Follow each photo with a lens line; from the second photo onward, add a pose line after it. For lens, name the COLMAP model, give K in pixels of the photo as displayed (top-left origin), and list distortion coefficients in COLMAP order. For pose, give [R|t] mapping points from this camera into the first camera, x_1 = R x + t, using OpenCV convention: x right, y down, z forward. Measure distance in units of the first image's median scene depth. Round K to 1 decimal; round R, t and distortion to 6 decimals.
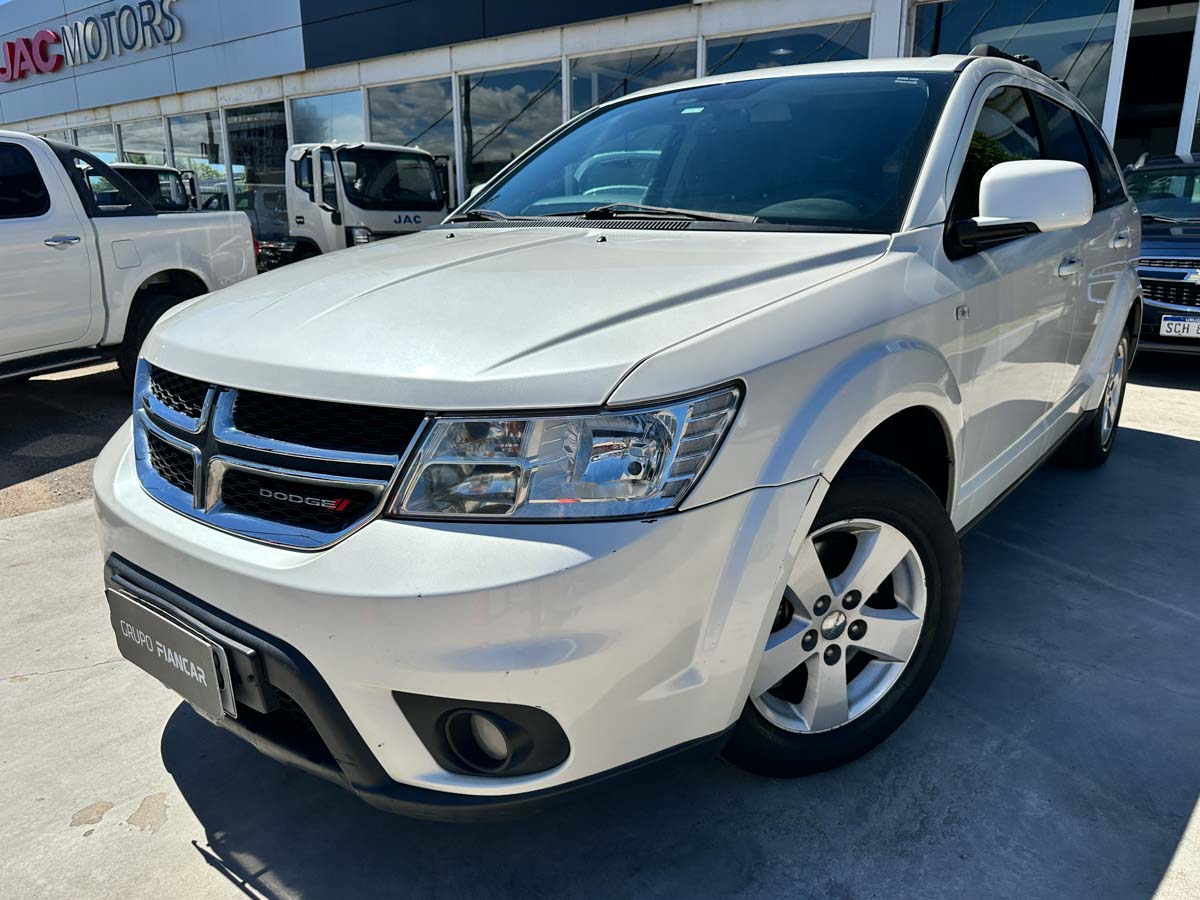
lens RADIAL K [[859.6, 0, 604.8], [0, 859.6, 450.8], [0, 0, 1]] dist [0.037204, -0.036809]
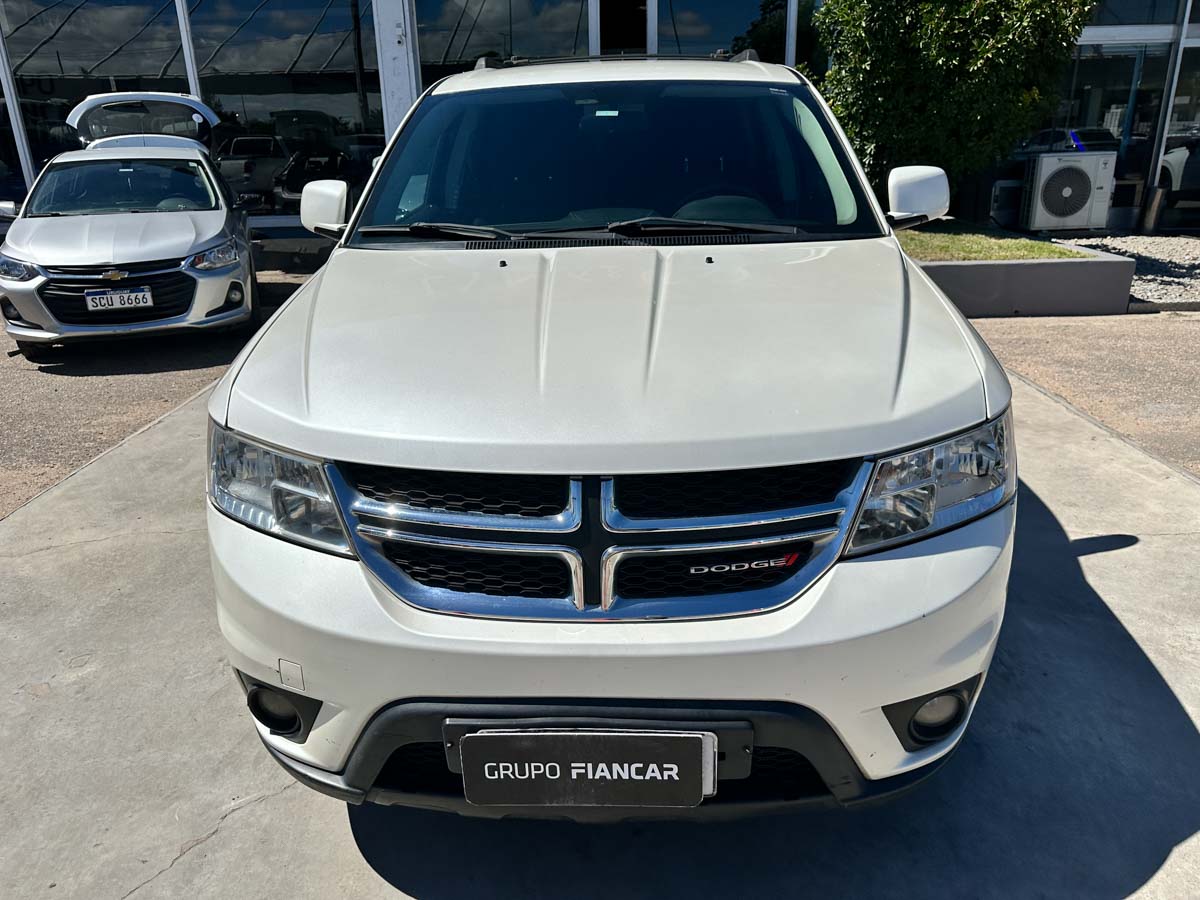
lens RADIAL K [[859.6, 0, 590.9], [0, 859.6, 449.4], [0, 0, 1]] dist [0.037204, -0.036809]
pose [[0.825251, -0.207446, 0.525287, -1.028771], [0.170418, 0.978211, 0.118579, -0.235839], [-0.538440, -0.008339, 0.842622, 0.240379]]
